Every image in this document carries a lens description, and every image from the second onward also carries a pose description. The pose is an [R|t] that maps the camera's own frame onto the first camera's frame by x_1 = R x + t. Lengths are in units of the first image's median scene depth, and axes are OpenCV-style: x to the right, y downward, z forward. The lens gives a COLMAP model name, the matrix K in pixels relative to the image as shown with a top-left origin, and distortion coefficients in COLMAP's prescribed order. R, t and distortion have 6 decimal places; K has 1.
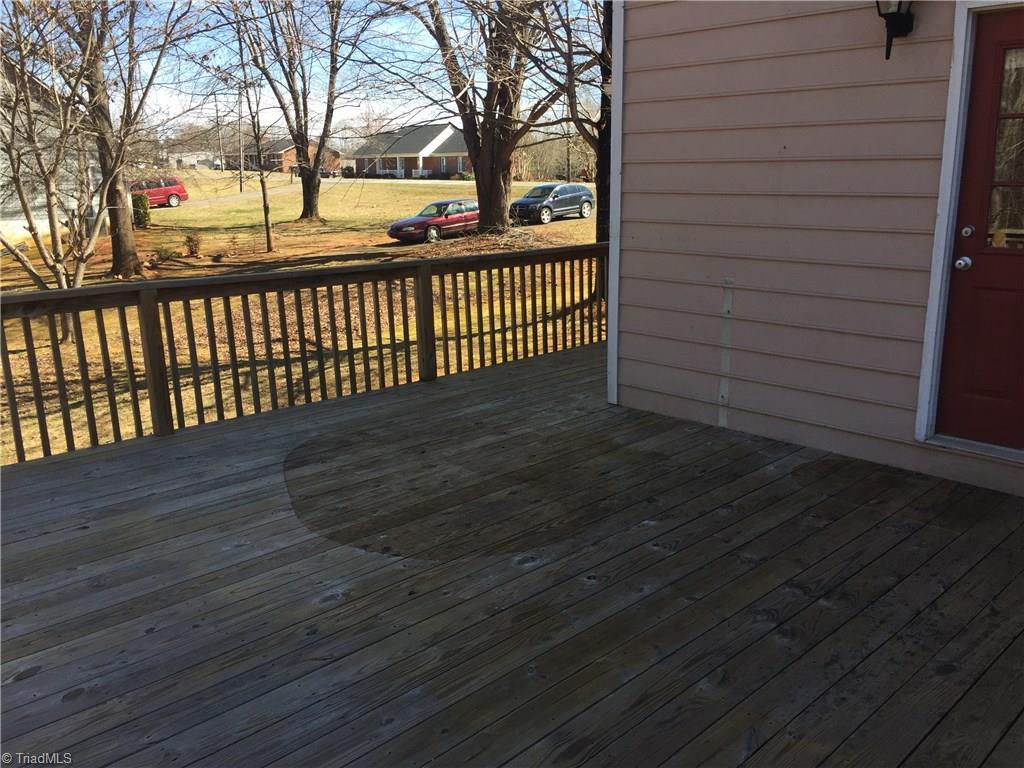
lens RADIAL K [[862.1, 0, 511.6], [0, 862.1, 384.2], [0, 0, 1]] dist [0.031122, -0.043375]
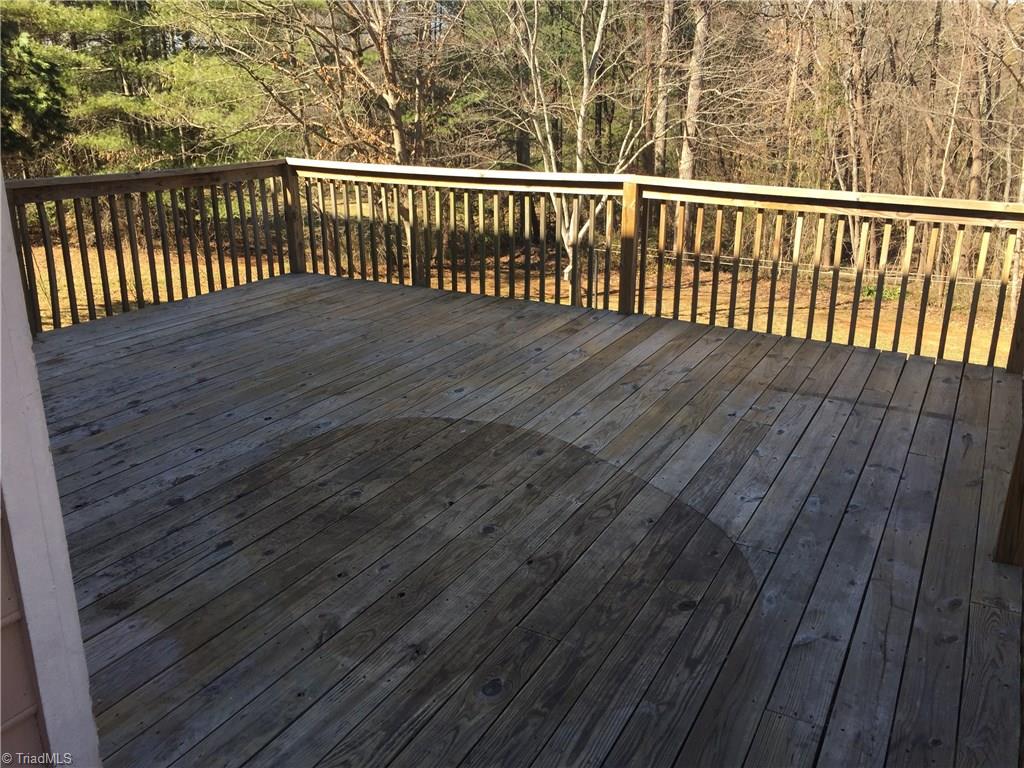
lens RADIAL K [[862.1, 0, 512.9], [0, 862.1, 381.3], [0, 0, 1]] dist [0.031122, -0.043375]
pose [[-0.958248, 0.084692, -0.273109, 0.072072], [-0.074500, 0.848193, 0.524422, -0.396116], [0.276063, 0.522872, -0.806470, 1.634625]]
